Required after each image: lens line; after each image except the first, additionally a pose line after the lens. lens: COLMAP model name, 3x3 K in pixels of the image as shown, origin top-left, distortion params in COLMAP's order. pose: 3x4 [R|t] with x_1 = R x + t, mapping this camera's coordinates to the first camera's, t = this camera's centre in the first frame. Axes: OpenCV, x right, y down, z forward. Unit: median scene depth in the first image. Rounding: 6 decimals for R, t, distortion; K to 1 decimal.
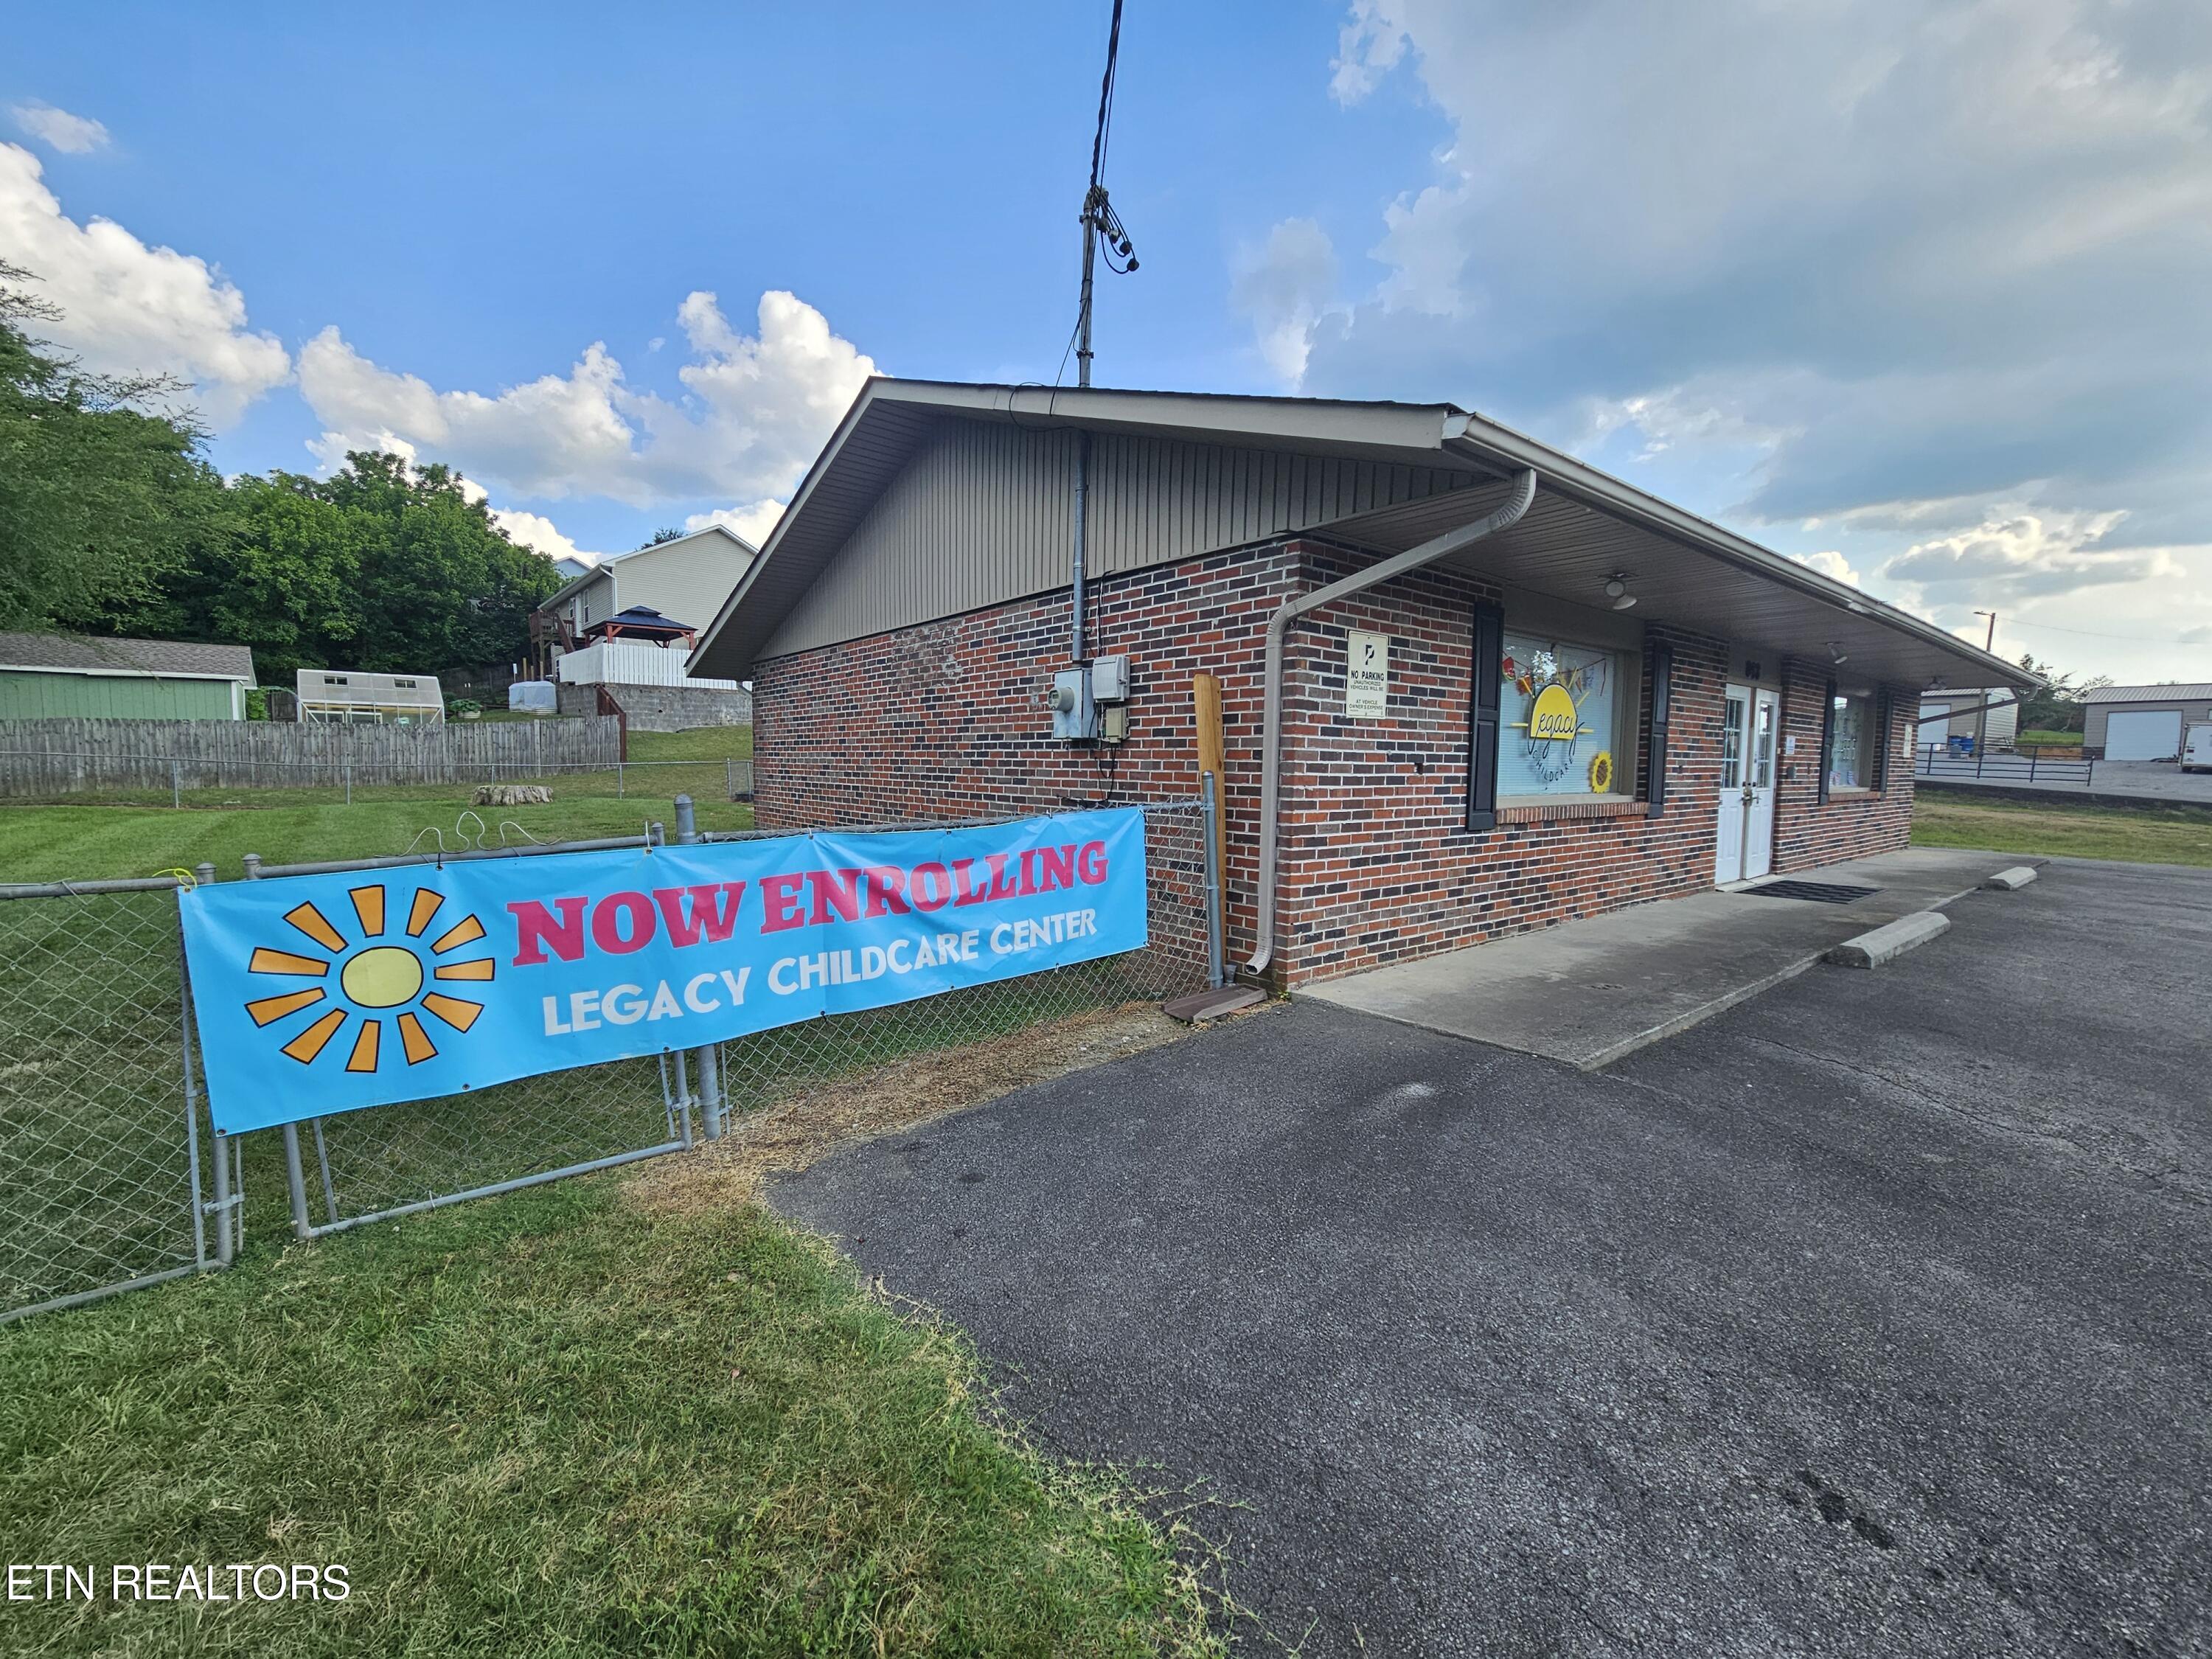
lens RADIAL K [[886.0, 0, 1106.0], [0, 886.0, 829.5], [0, 0, 1]] dist [0.021322, -0.009350]
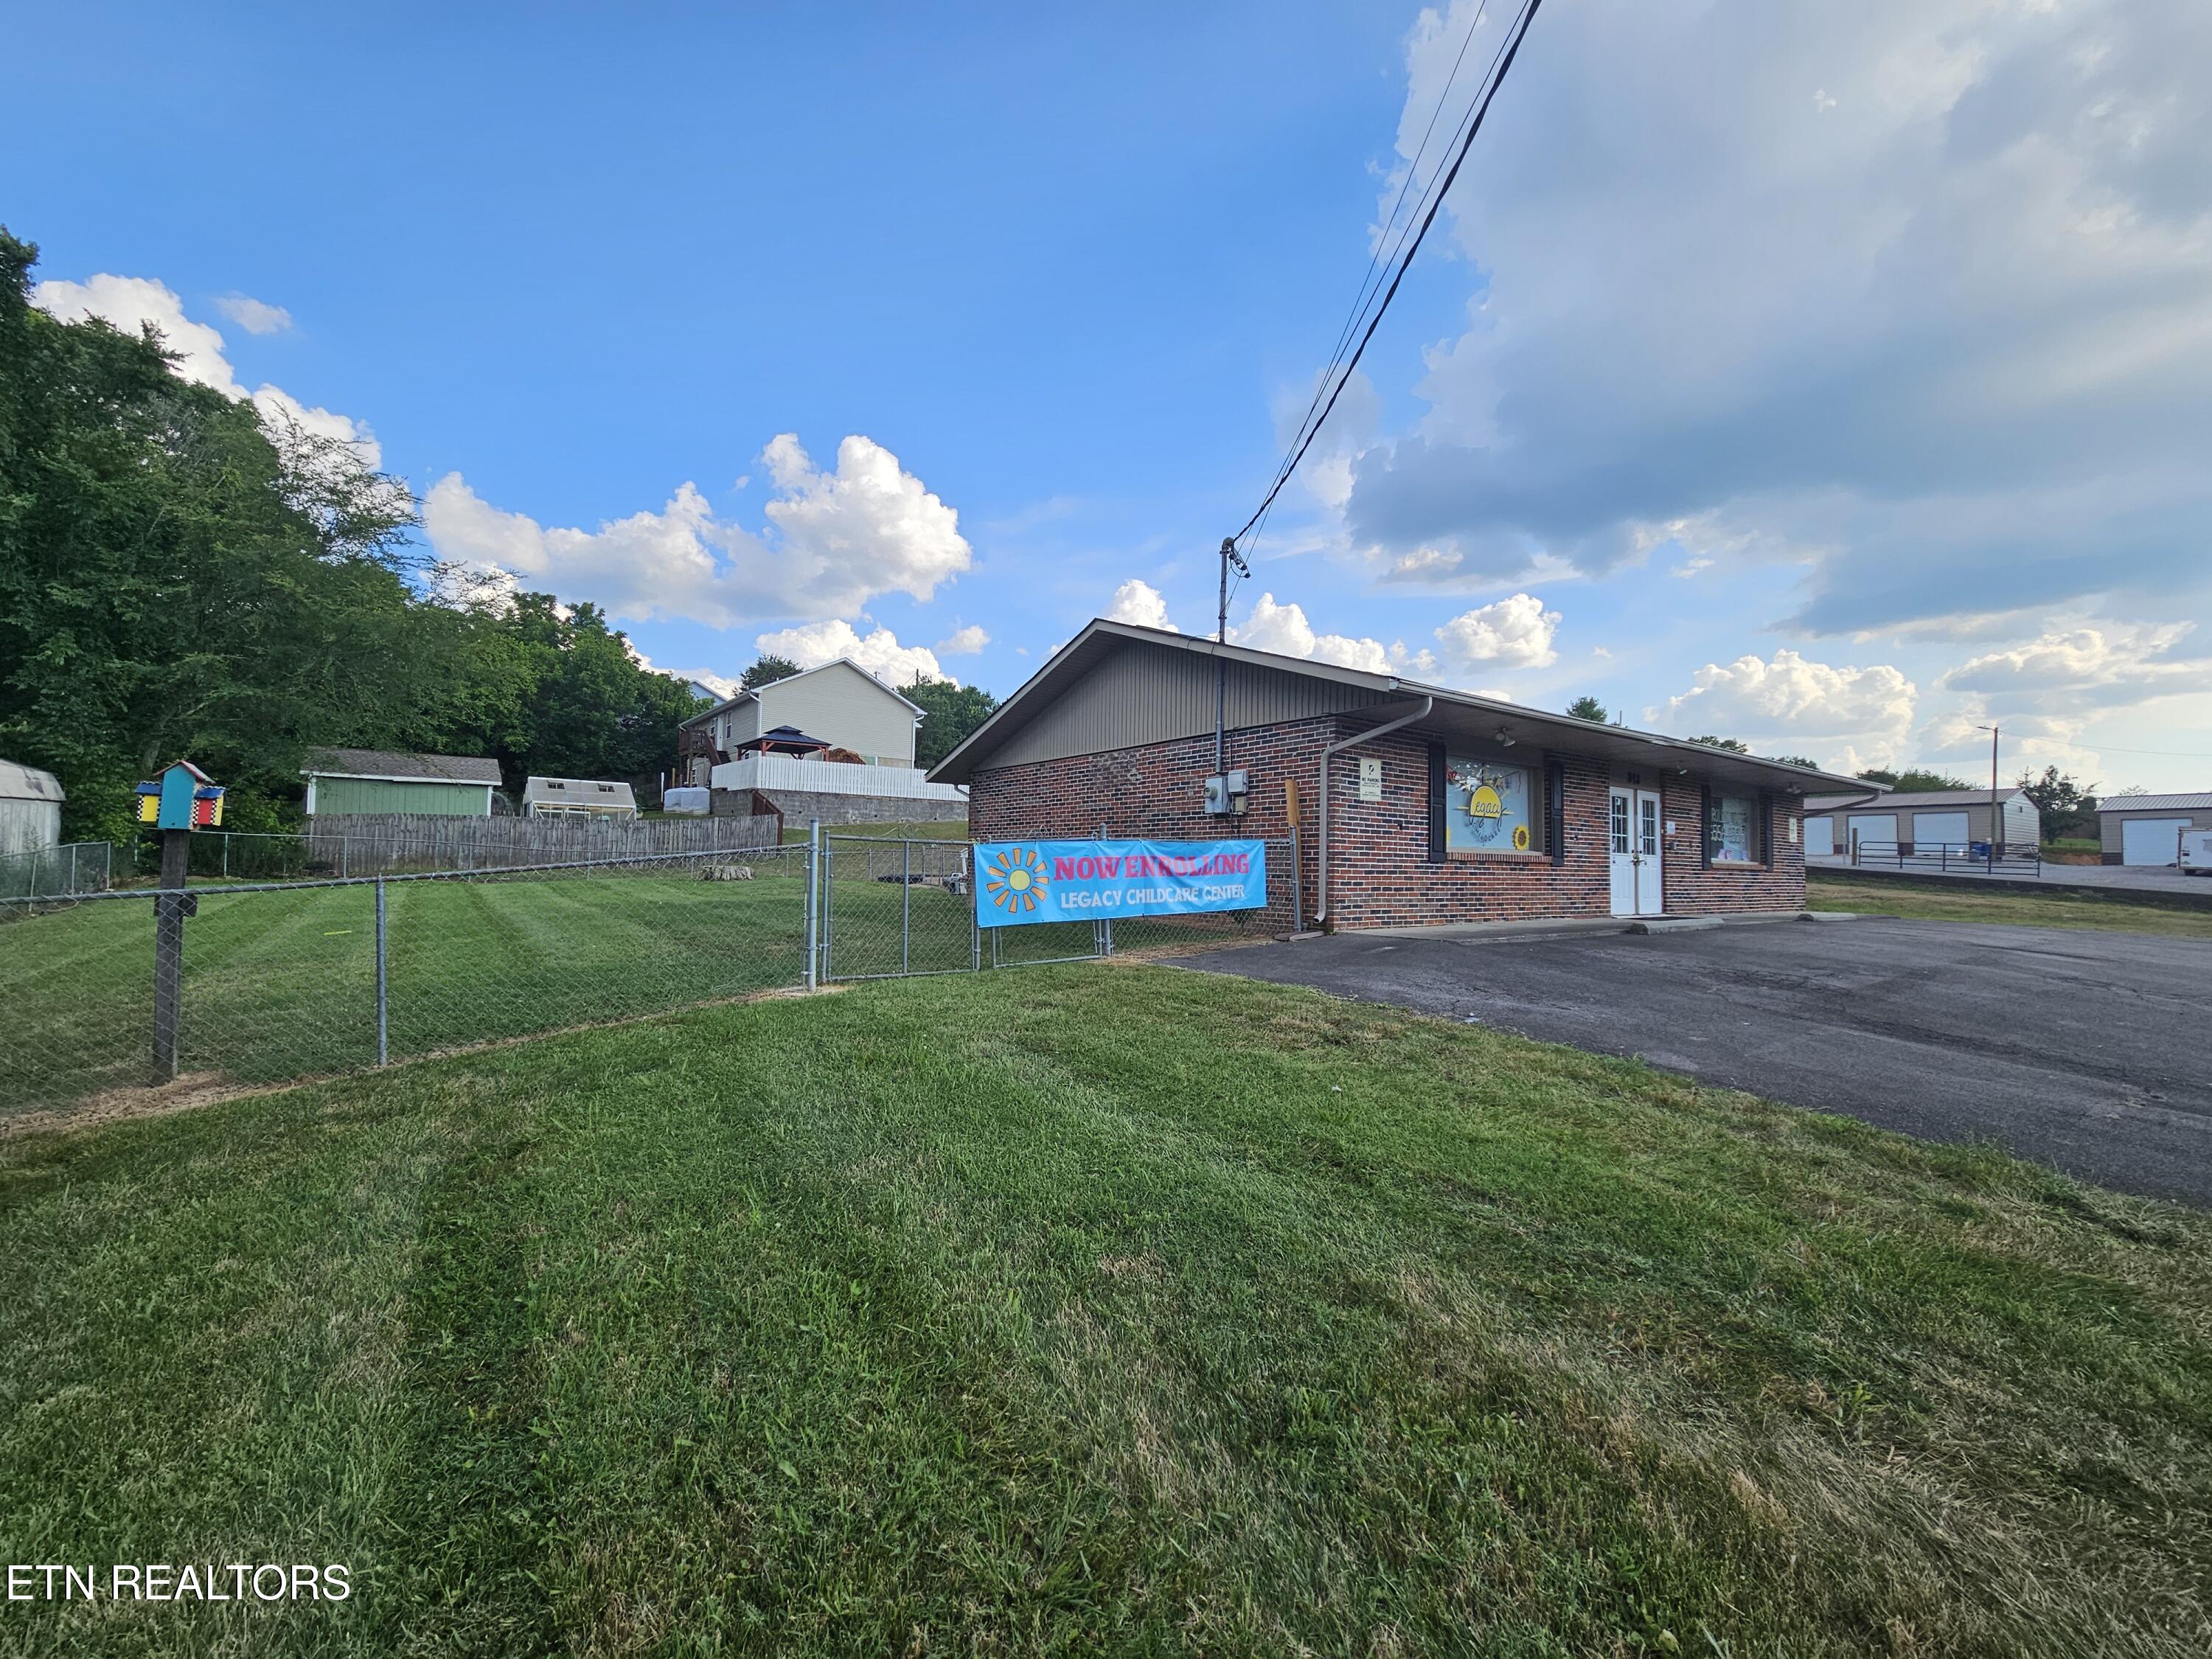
lens RADIAL K [[886.0, 0, 1106.0], [0, 886.0, 829.5], [0, 0, 1]] dist [0.021322, -0.009350]
pose [[0.998512, 0.004959, -0.054313, -0.123696], [-0.011434, 0.992760, -0.119565, 0.116328], [0.053326, 0.120008, 0.991340, -0.637634]]
